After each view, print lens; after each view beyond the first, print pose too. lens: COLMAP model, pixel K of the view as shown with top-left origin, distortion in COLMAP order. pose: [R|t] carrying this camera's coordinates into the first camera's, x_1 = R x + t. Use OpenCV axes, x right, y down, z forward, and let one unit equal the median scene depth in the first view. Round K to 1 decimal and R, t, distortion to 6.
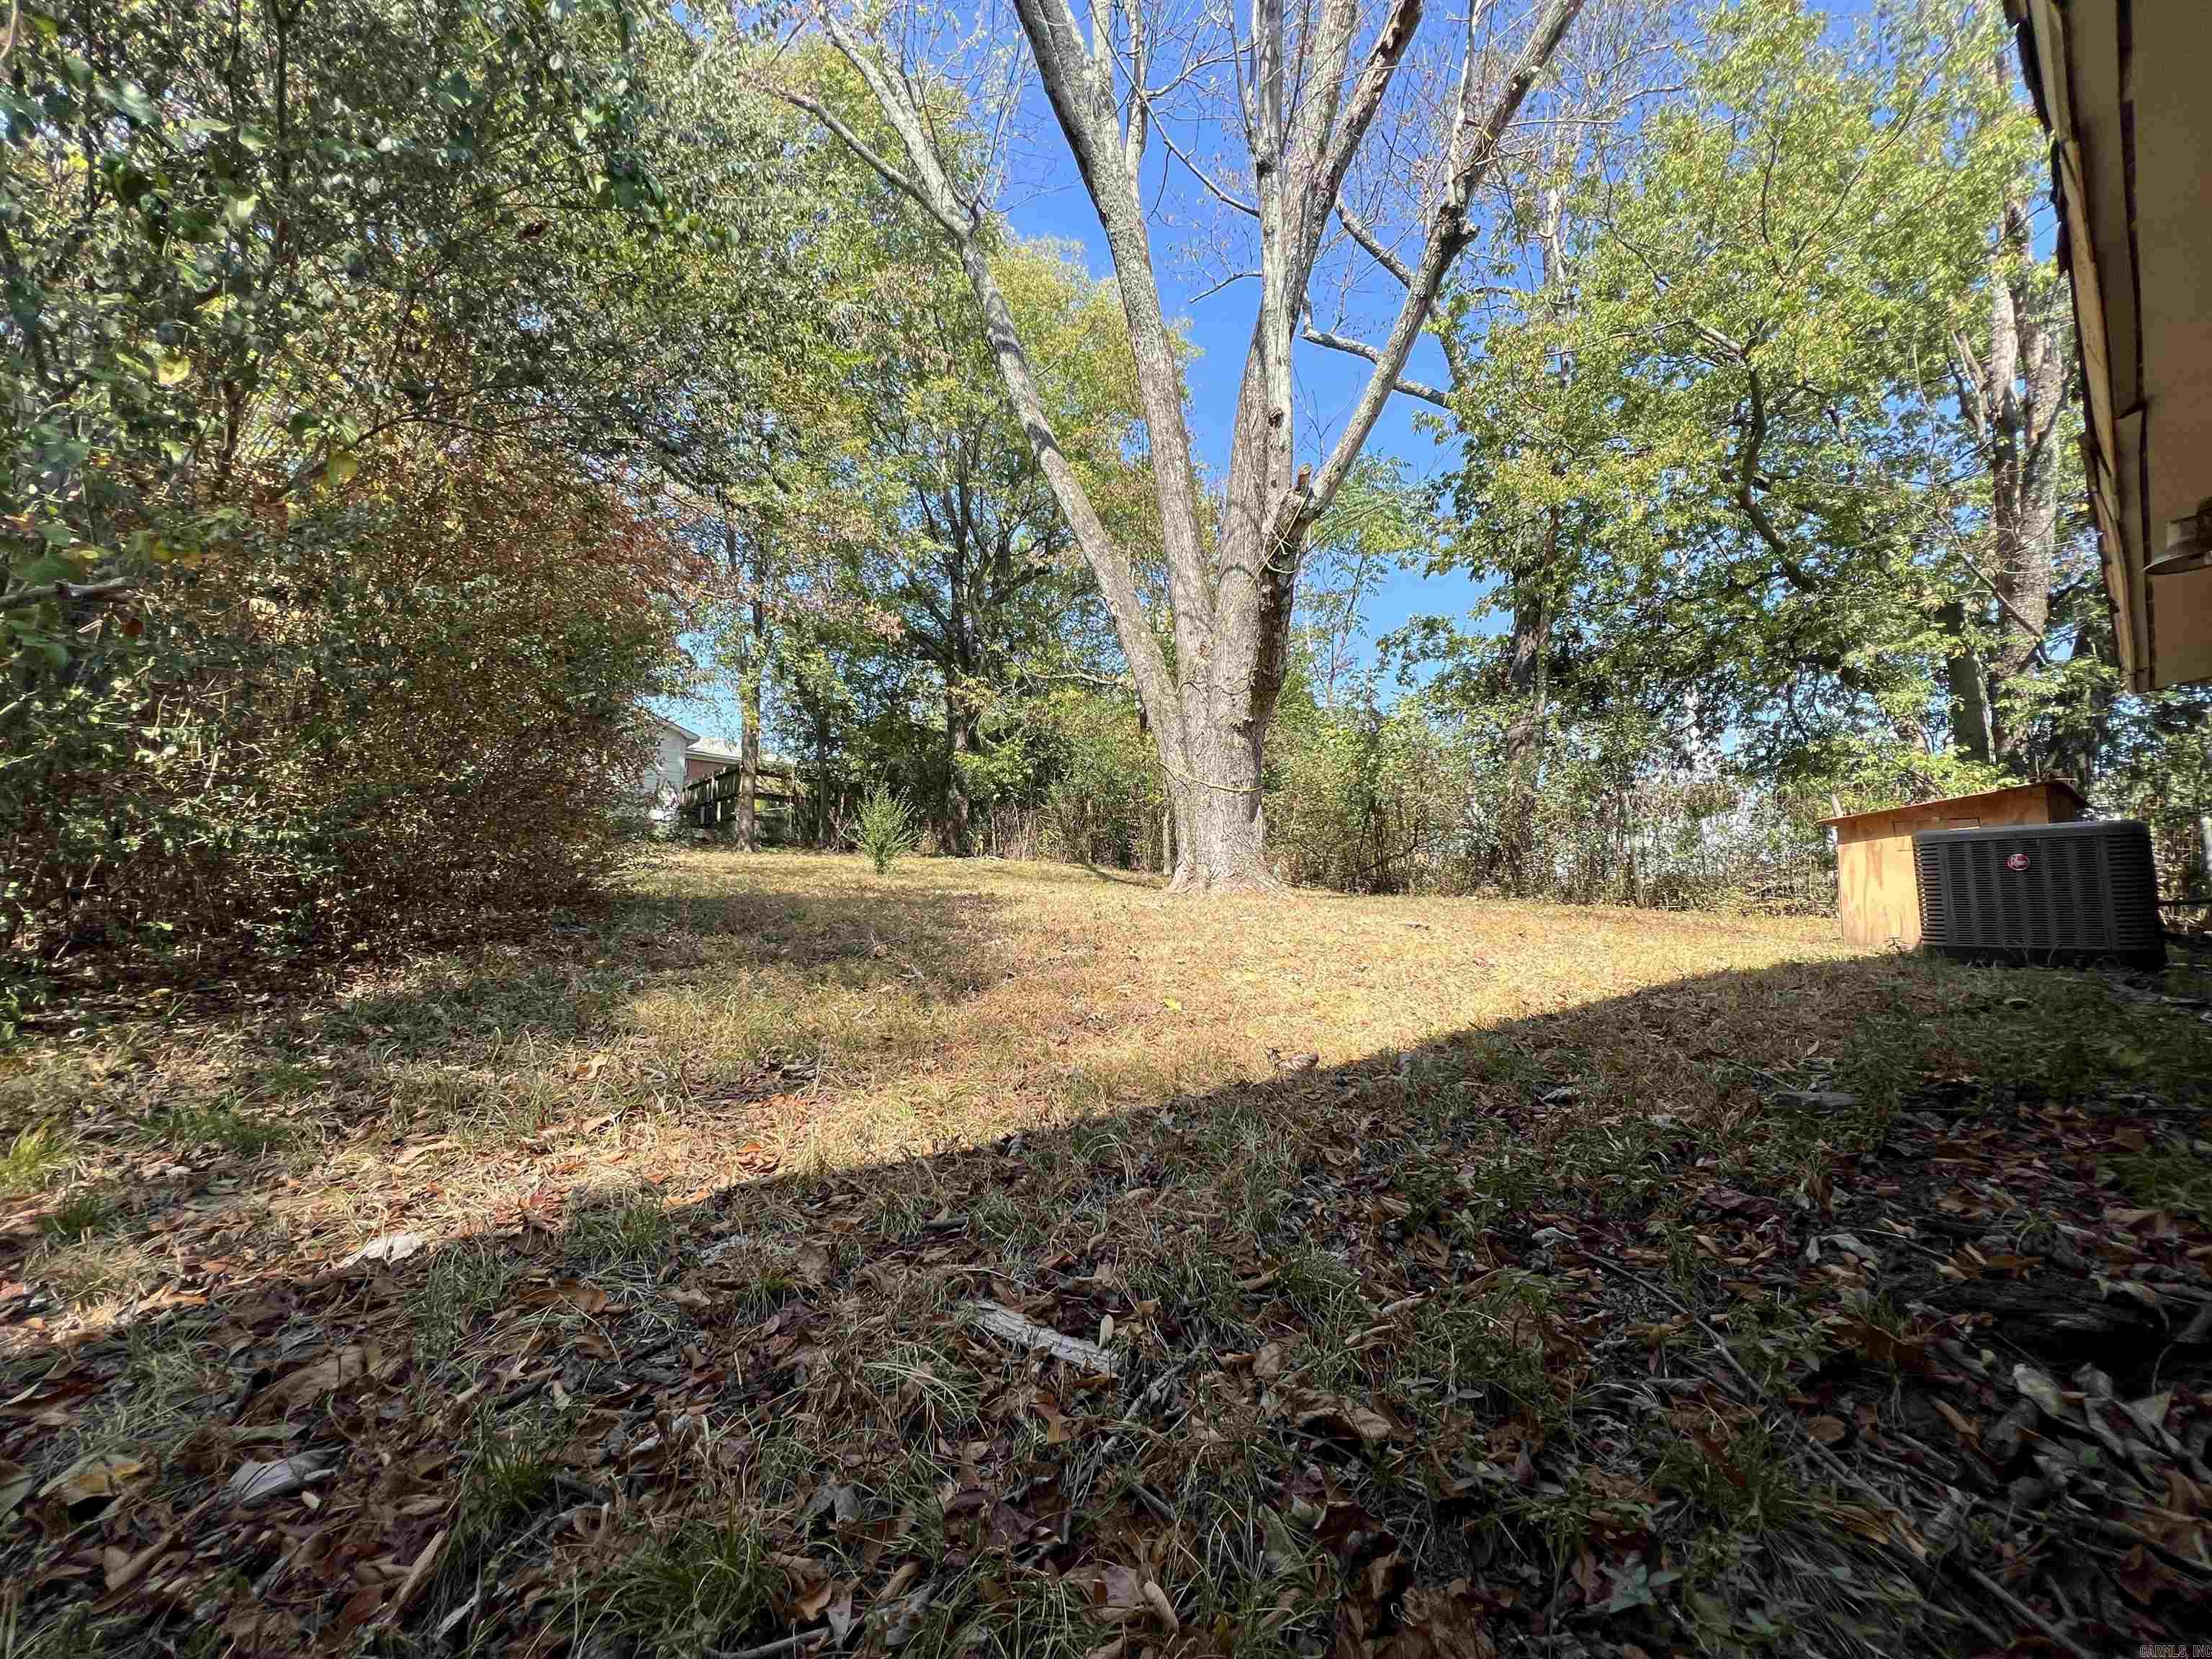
lens RADIAL K [[894.1, 0, 1099.6], [0, 894.1, 839.0], [0, 0, 1]] dist [-0.002251, 0.000243]
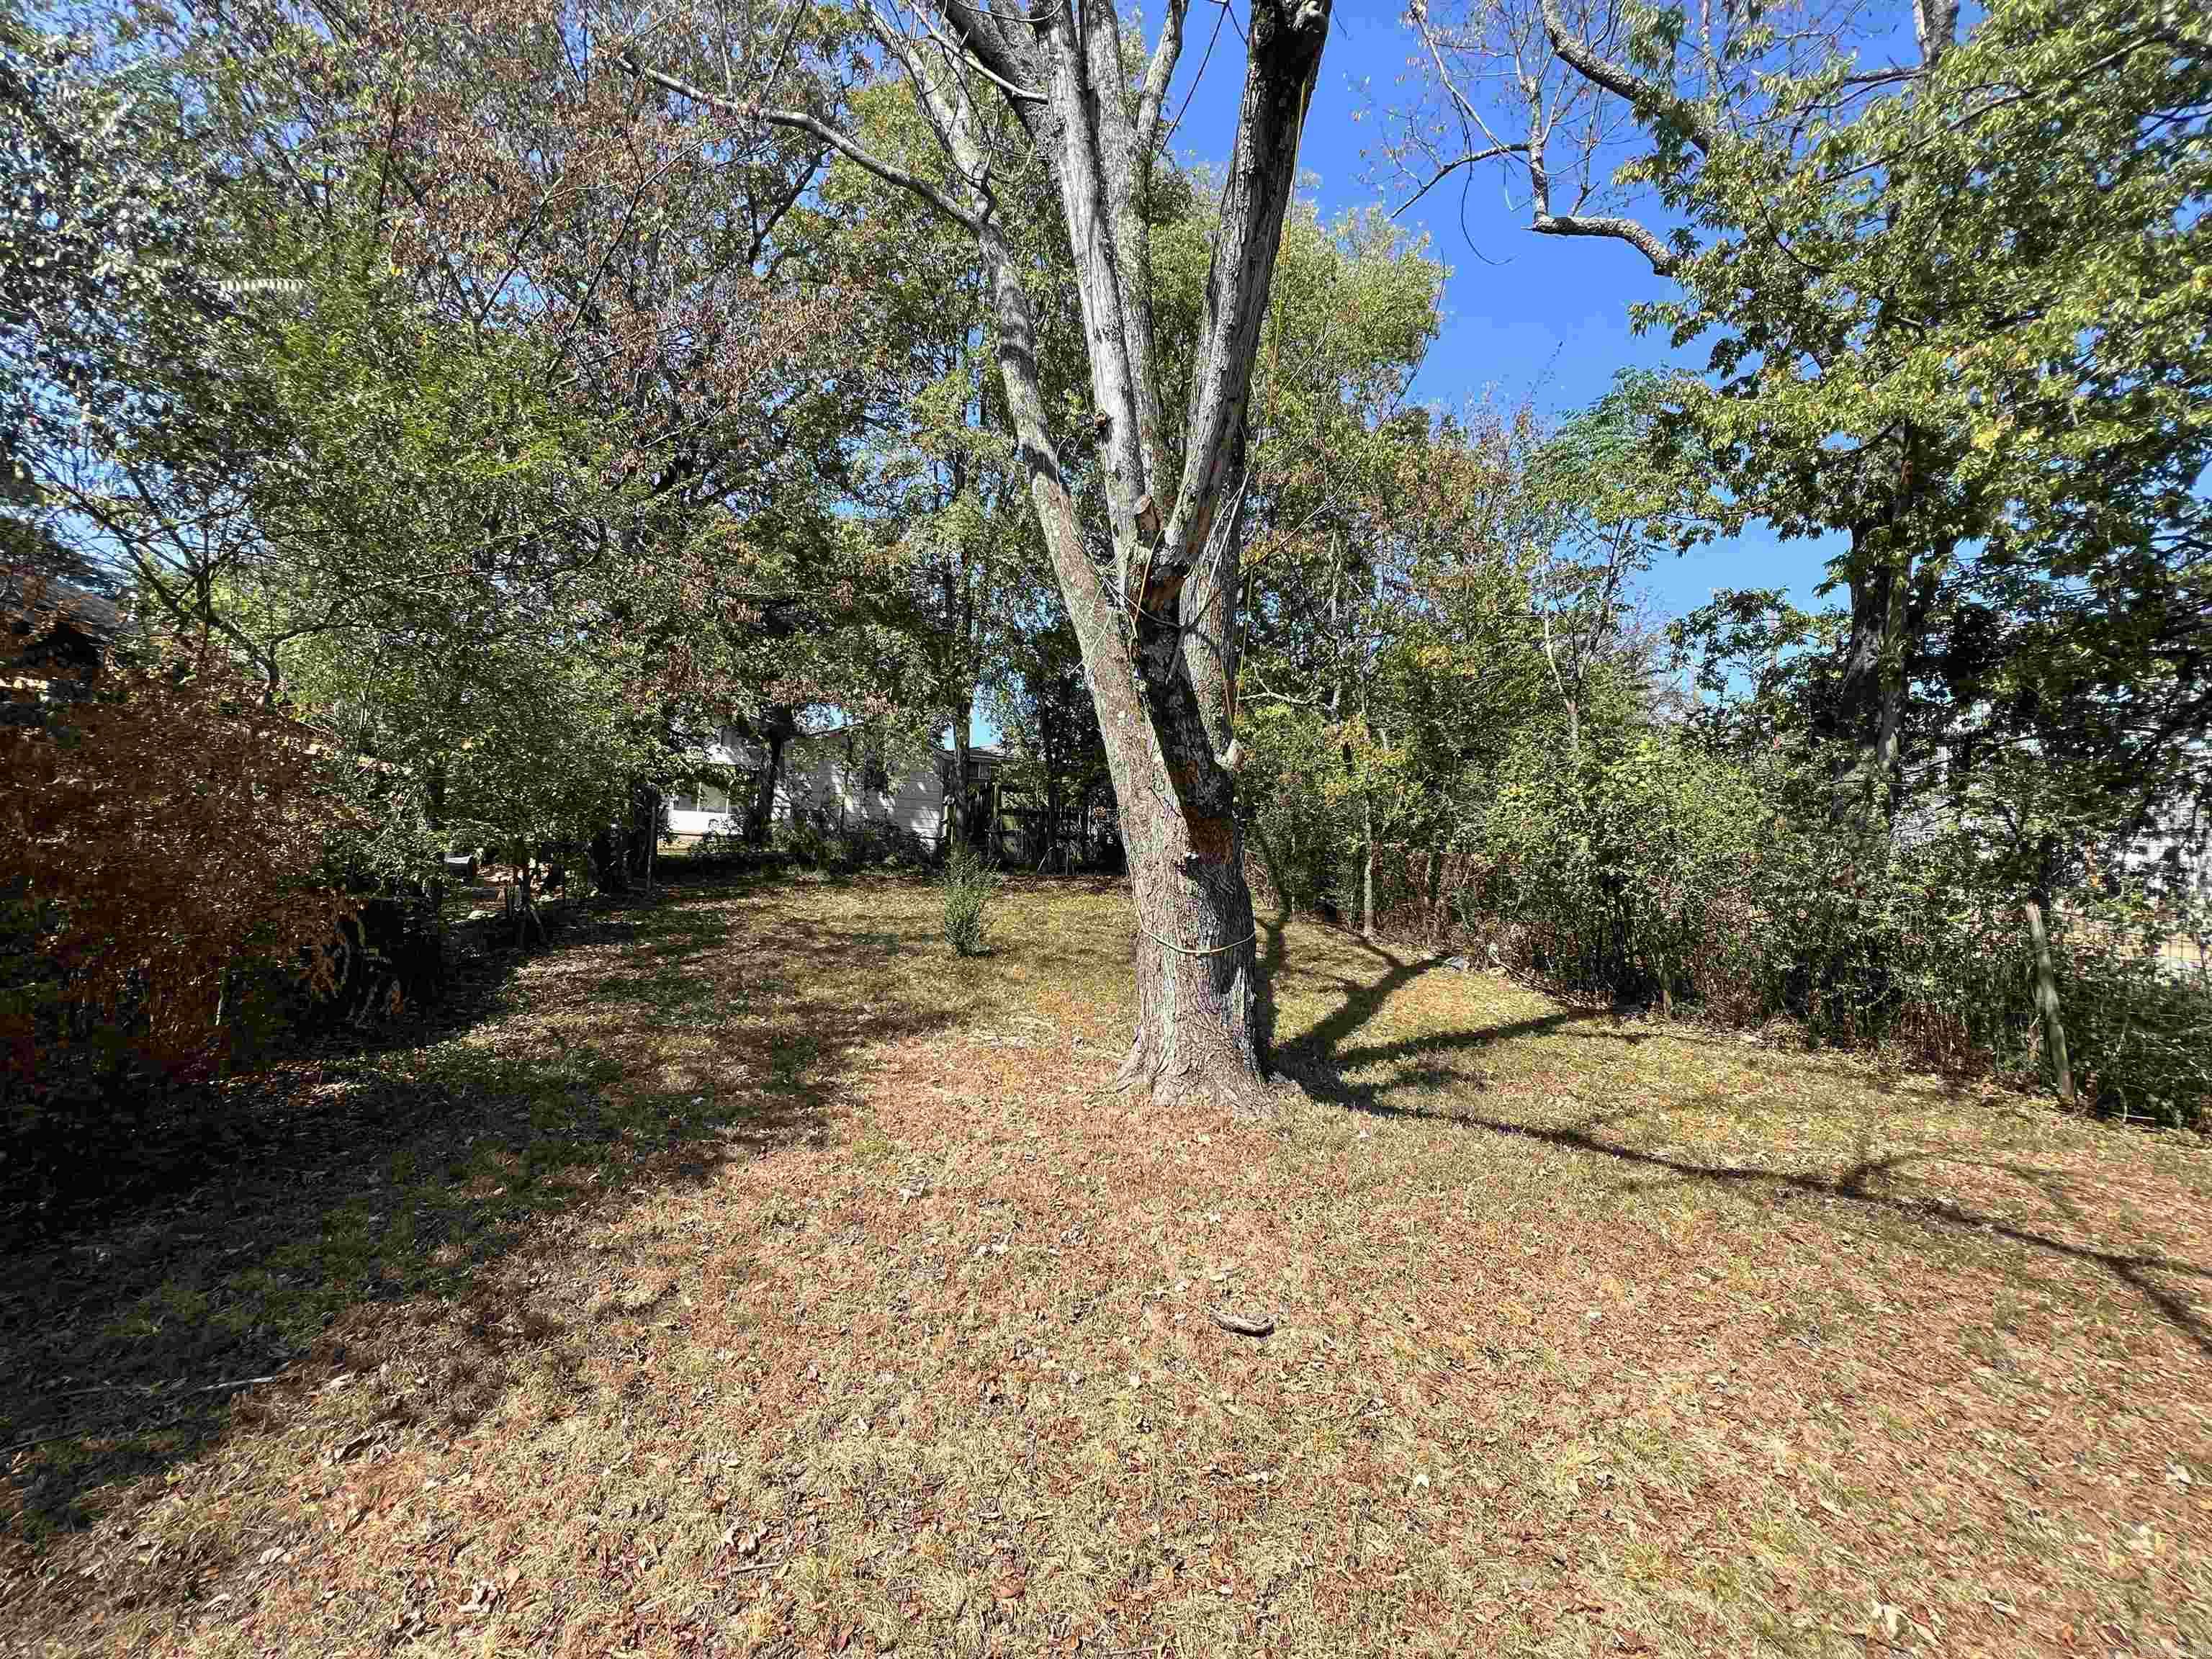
lens RADIAL K [[890.0, 0, 1107.0], [0, 890.0, 835.4], [0, 0, 1]] dist [0.001674, 0.000418]
pose [[0.924551, 0.004398, -0.381034, 0.199275], [0.006530, 0.999604, 0.027383, -0.091860], [0.381003, -0.027805, 0.924155, 0.188954]]
